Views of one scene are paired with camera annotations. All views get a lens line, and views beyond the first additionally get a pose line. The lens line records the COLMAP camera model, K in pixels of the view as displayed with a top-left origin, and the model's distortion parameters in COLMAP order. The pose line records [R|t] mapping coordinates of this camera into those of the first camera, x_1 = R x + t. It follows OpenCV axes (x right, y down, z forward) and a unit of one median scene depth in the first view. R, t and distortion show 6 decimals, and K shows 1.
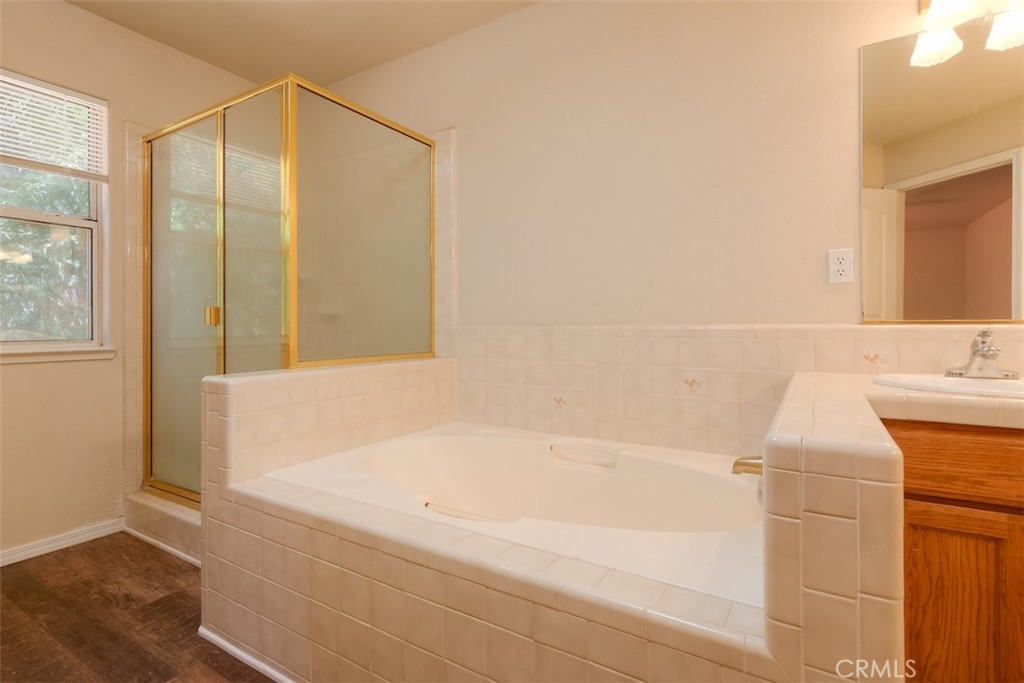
lens RADIAL K [[494.1, 0, 507.5], [0, 494.1, 328.1], [0, 0, 1]] dist [0.001345, 0.001202]
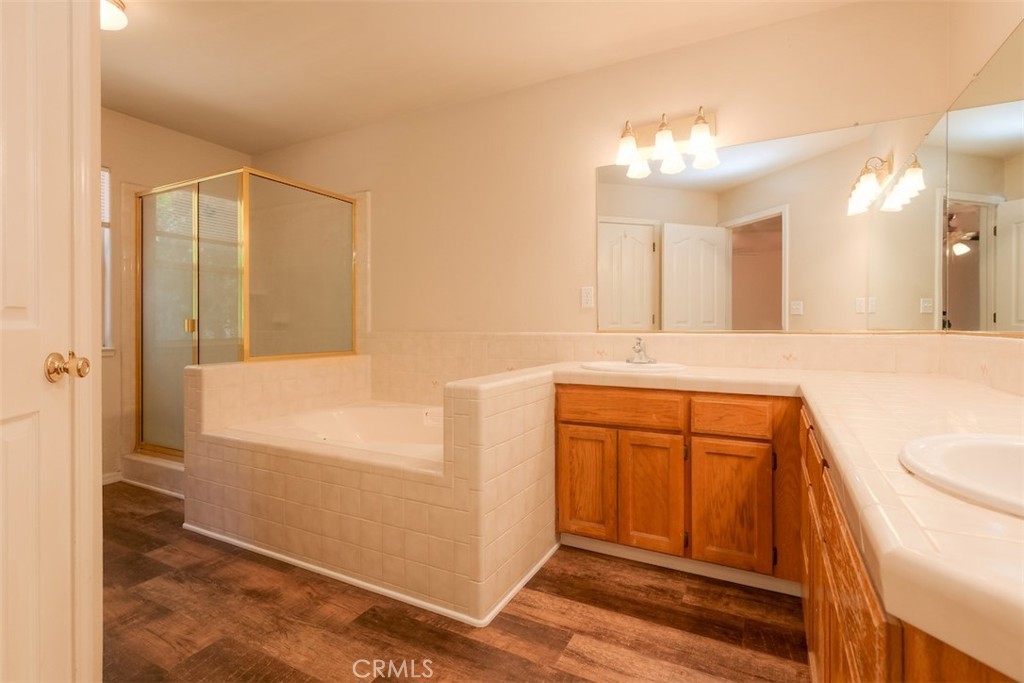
lens RADIAL K [[494.2, 0, 529.4], [0, 494.2, 327.3], [0, 0, 1]] dist [-0.003742, 0.002266]
pose [[0.996897, 0.000225, 0.078723, 0.320467], [-0.000254, 1.000000, 0.000359, -0.023532], [-0.078723, -0.000377, 0.996896, -0.592700]]
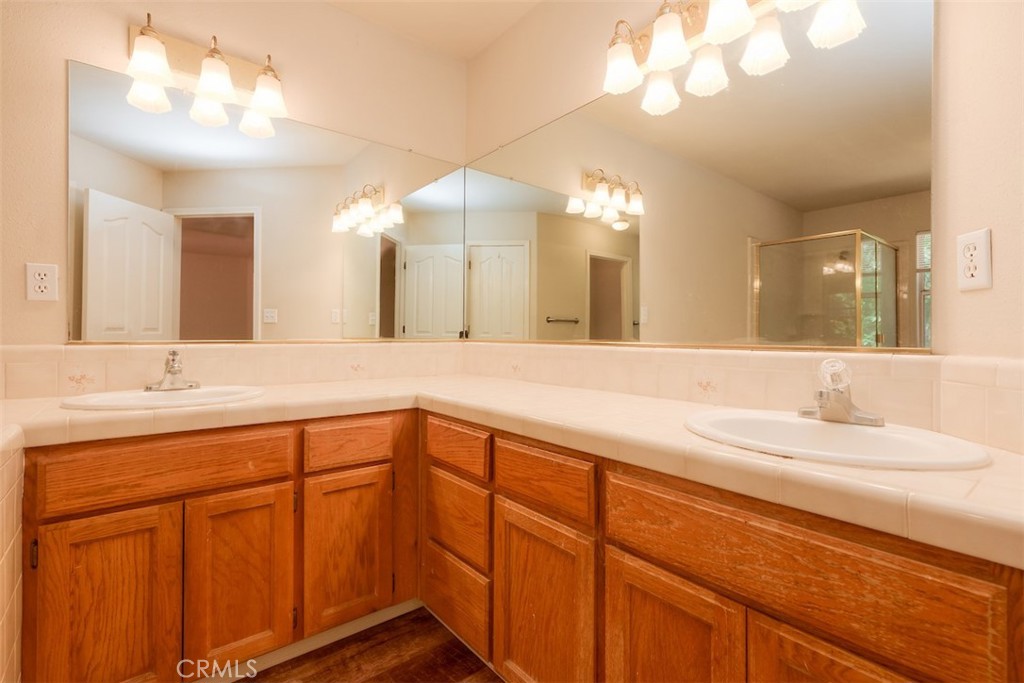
lens RADIAL K [[466.2, 0, 509.5], [0, 466.2, 333.2], [0, 0, 1]] dist [0.001223, 0.001809]
pose [[0.336060, 0.008473, 0.941803, 0.129431], [-0.002963, 0.999964, -0.007939, -0.023100], [-0.941836, -0.000122, 0.336073, -0.114064]]
